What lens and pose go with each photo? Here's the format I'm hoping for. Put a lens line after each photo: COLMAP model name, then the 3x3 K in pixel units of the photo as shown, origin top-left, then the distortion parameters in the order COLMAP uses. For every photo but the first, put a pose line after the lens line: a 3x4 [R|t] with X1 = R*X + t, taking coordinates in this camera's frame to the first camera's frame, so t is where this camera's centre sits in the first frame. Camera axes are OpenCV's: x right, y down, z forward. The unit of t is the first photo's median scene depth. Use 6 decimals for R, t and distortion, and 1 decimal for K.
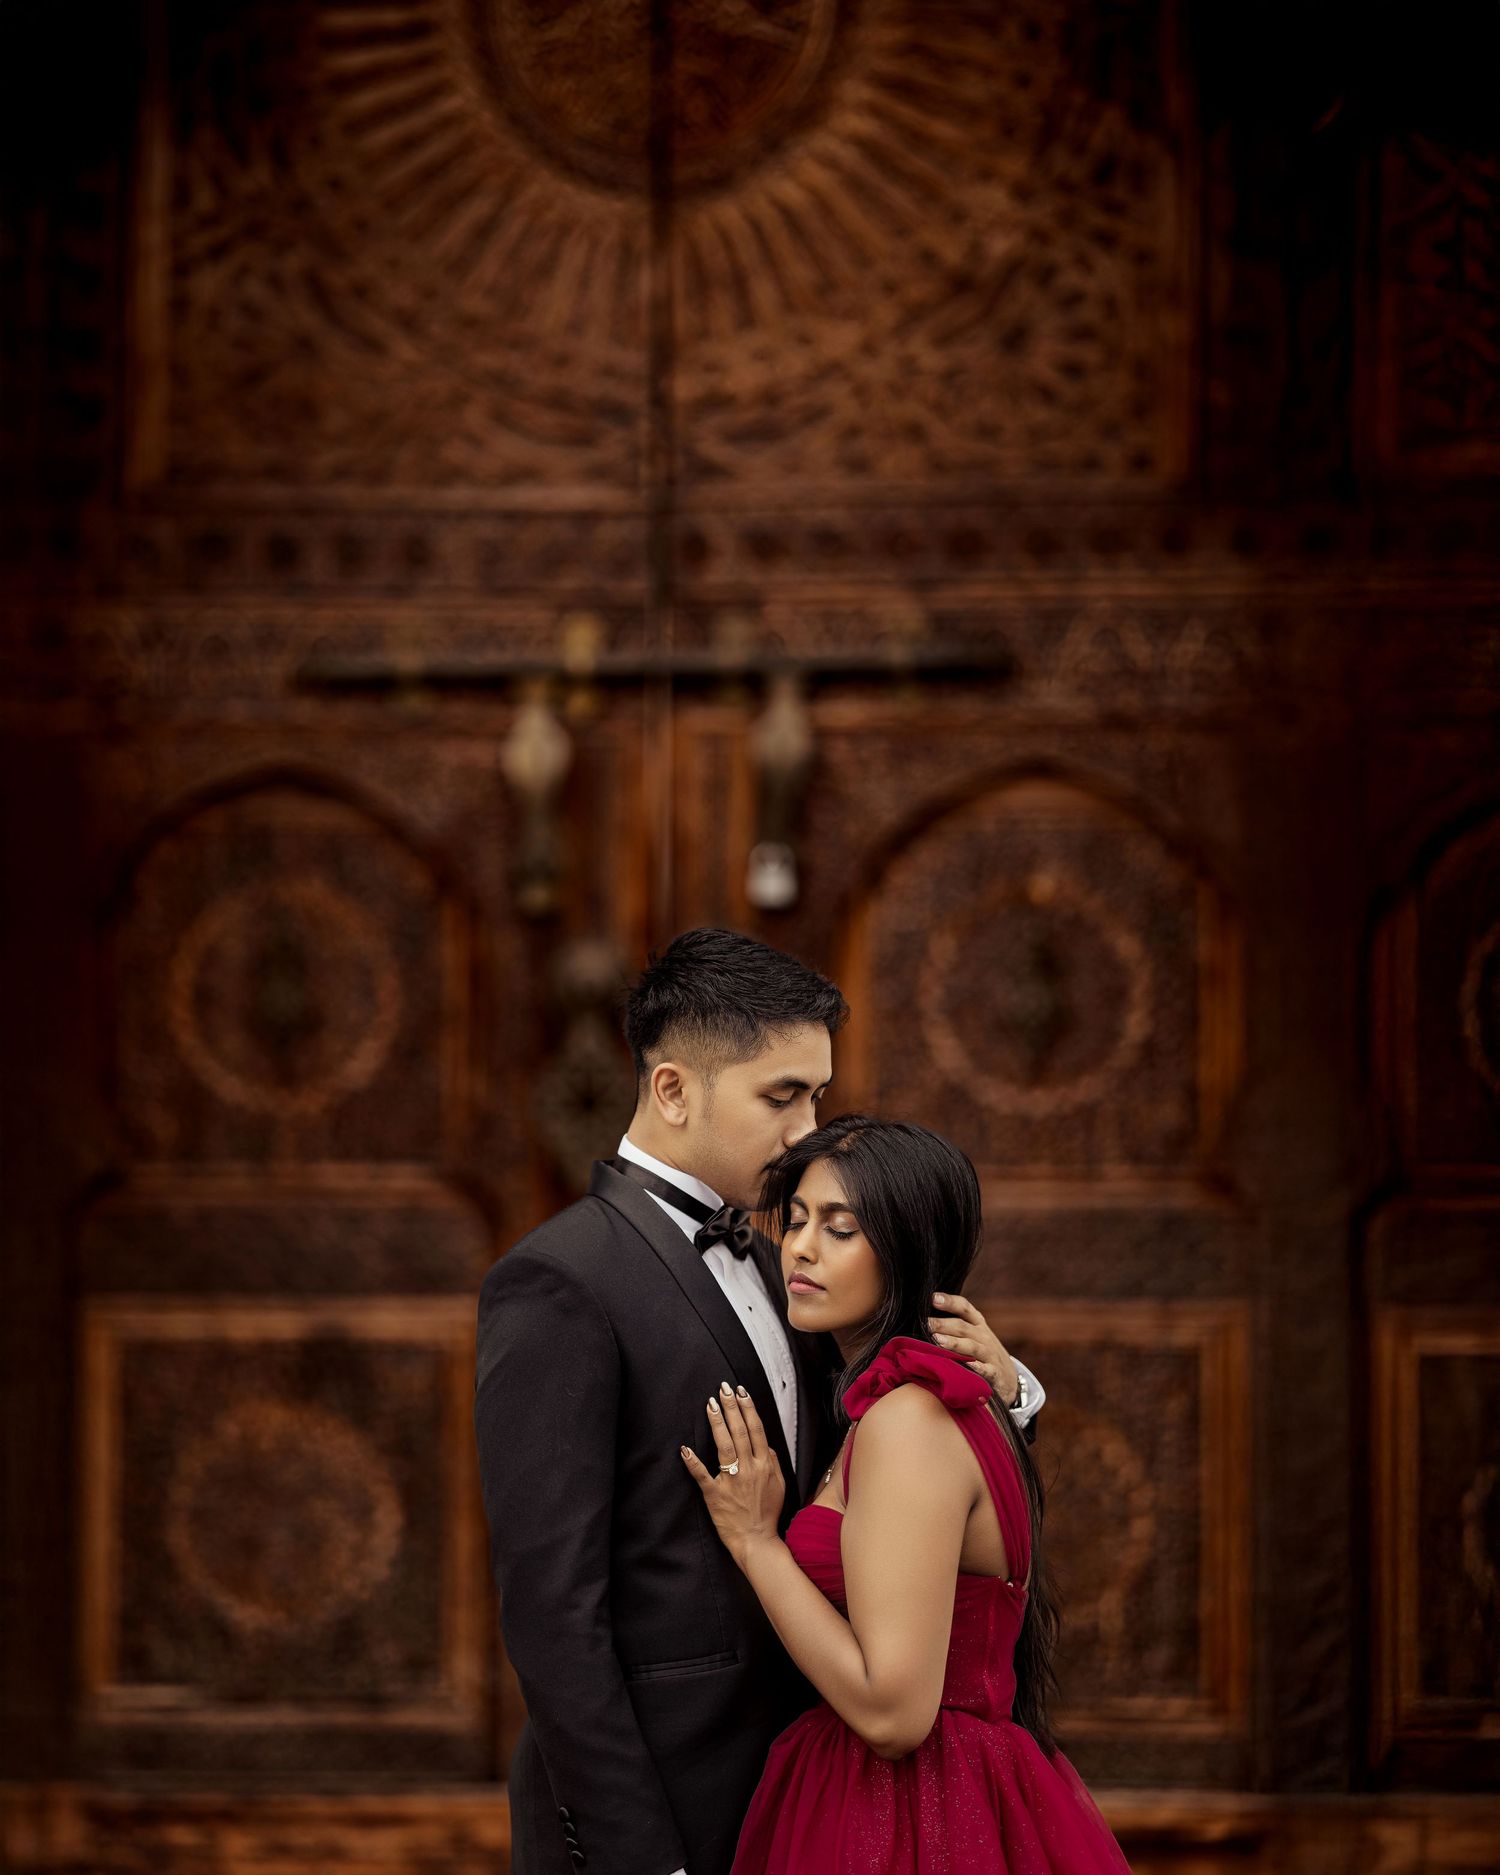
lens RADIAL K [[4699.3, 0, 857.7], [0, 4699.3, 928.3], [0, 0, 1]] dist [-0.044367, 0.014357]
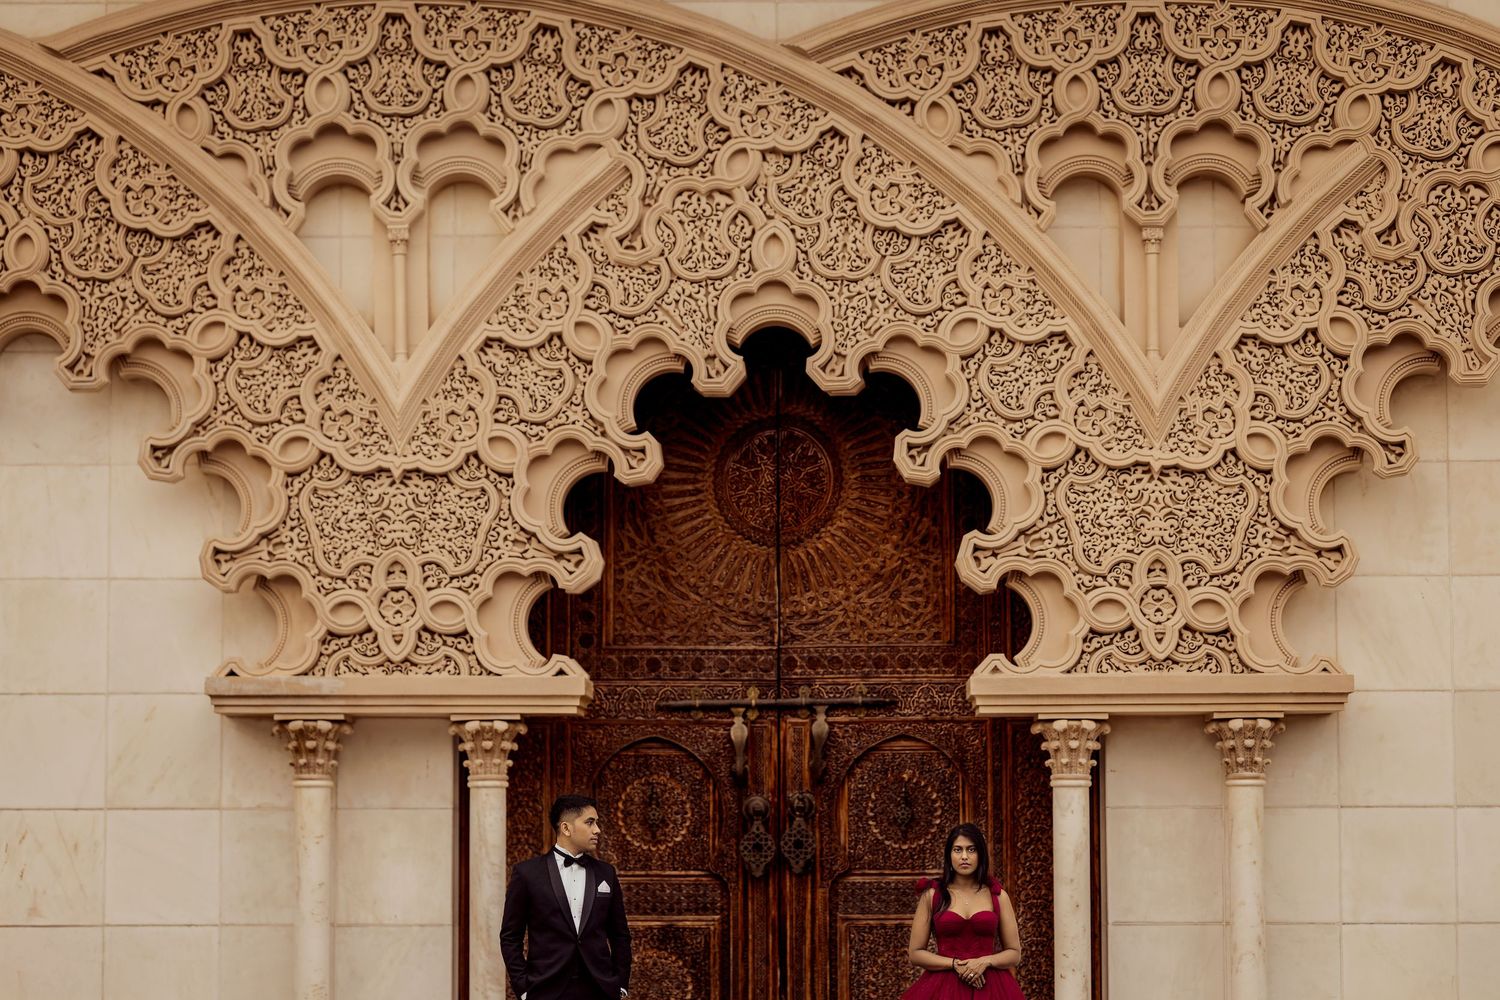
lens RADIAL K [[2916.8, 0, 750.0], [0, 2916.8, 500.0], [0, 0, 1]] dist [0.003572, -0.007020]
pose [[0.999964, 0.002743, 0.008007, -0.075991], [-0.001771, 0.992887, -0.119048, 0.038386], [-0.008277, 0.119030, 0.992856, -0.882218]]
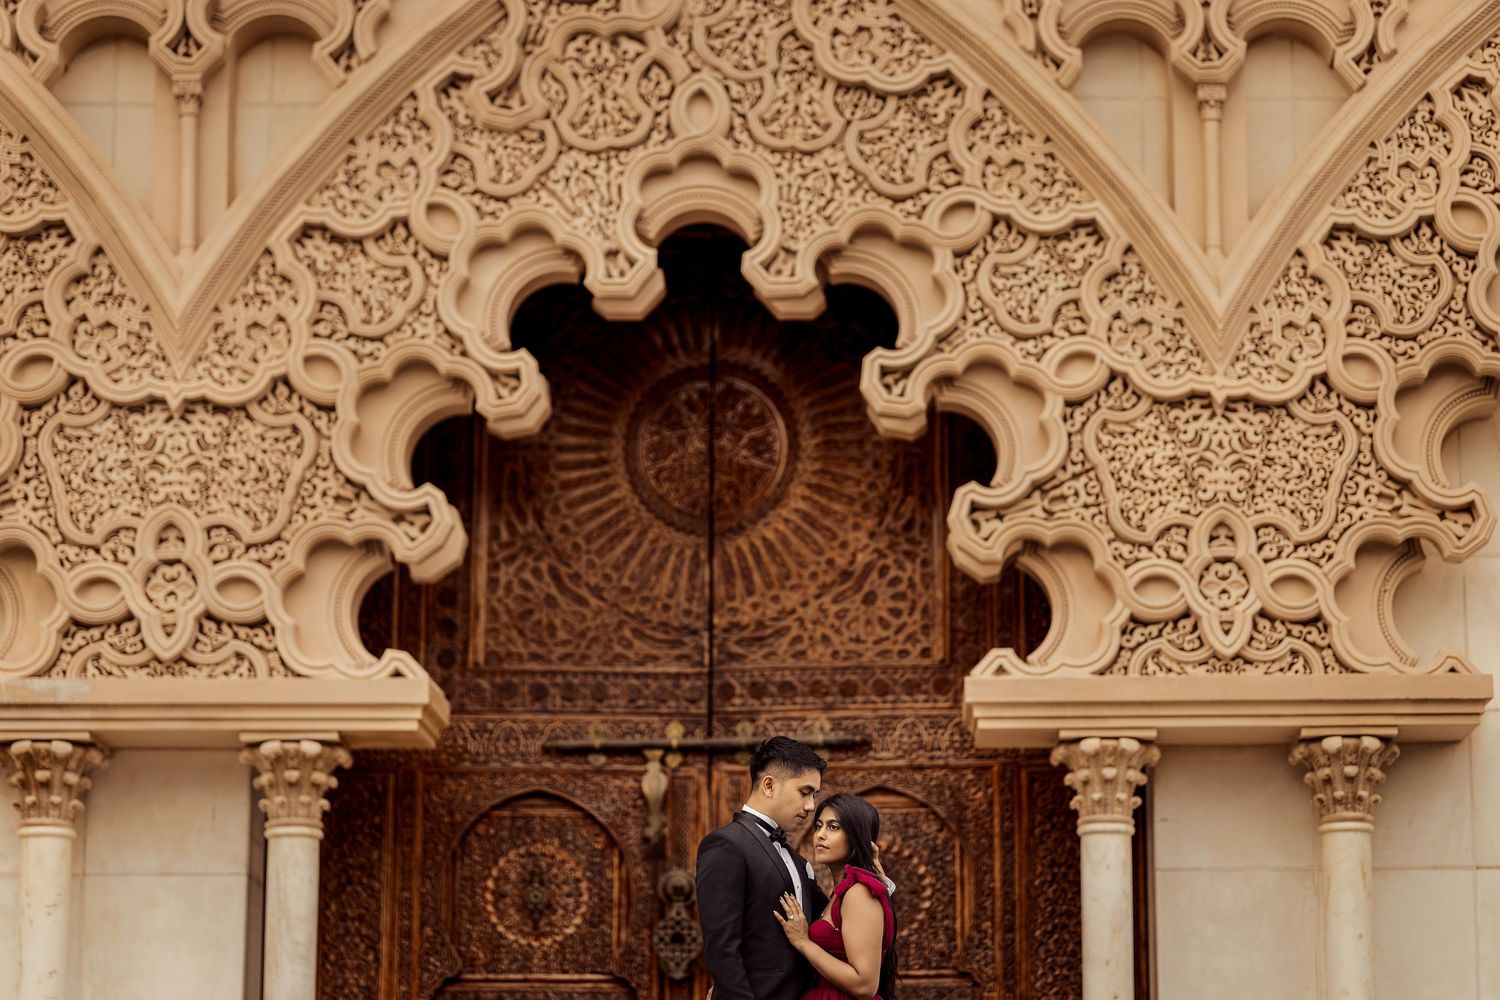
lens RADIAL K [[3429.4, 0, 893.5], [0, 3429.4, 409.0], [0, 0, 1]] dist [0.013215, -0.159172]
pose [[0.998800, 0.005854, 0.048619, -0.035177], [0.004510, 0.977612, -0.210367, 0.130062], [-0.048763, 0.210333, 0.976413, -0.616599]]
